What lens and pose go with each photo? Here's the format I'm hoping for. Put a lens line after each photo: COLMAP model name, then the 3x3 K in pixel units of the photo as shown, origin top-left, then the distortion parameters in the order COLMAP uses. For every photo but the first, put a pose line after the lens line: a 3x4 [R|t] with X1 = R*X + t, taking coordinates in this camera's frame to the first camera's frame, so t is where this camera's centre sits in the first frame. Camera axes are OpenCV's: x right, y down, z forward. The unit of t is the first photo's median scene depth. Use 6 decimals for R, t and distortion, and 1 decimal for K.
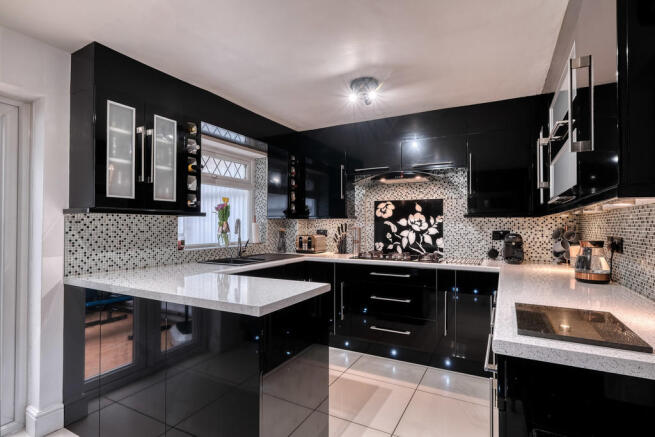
lens RADIAL K [[327.5, 0, 326.6], [0, 327.5, 219.2], [0, 0, 1]] dist [0.001255, -0.001271]
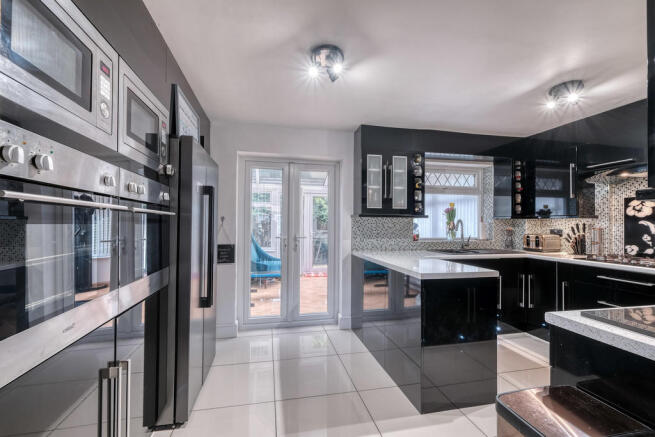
lens RADIAL K [[286.2, 0, 327.8], [0, 286.2, 220.7], [0, 0, 1]] dist [-0.000969, -0.000007]
pose [[0.652401, -0.002970, -0.757868, 0.269959], [0.007469, 0.999969, 0.002511, -0.003180], [0.757837, -0.007298, 0.652403, -0.137707]]
